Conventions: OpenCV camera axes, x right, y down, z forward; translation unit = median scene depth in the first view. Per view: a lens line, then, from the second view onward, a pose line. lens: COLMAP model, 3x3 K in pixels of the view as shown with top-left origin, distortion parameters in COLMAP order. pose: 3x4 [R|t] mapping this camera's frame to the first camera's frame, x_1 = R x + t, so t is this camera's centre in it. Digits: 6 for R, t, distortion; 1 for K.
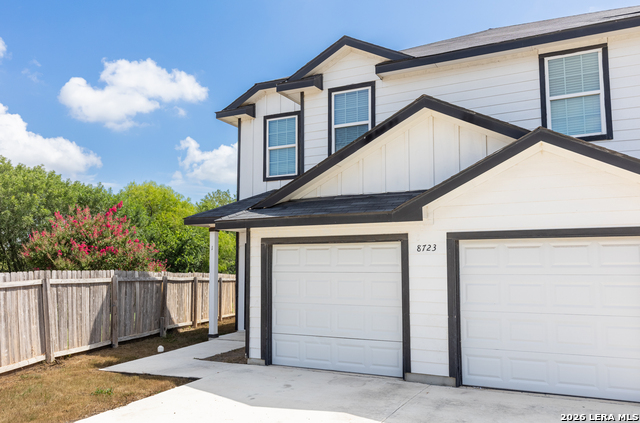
lens RADIAL K [[501.5, 0, 320.0], [0, 501.5, 211.5], [0, 0, 1]] dist [0.010027, 0.002485]
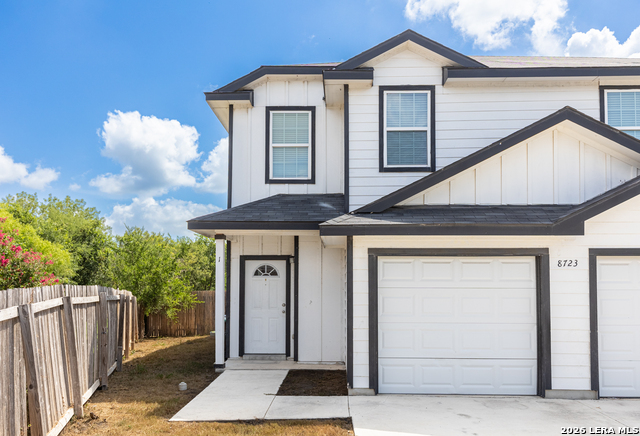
lens RADIAL K [[492.8, 0, 320.5], [0, 492.8, 254.8], [0, 0, 1]] dist [0.002947, 0.001400]
pose [[0.910913, 0.027918, 0.411654, -0.532451], [-0.048743, 0.998003, 0.040176, 0.034410], [-0.409710, -0.056662, 0.910454, 0.268416]]
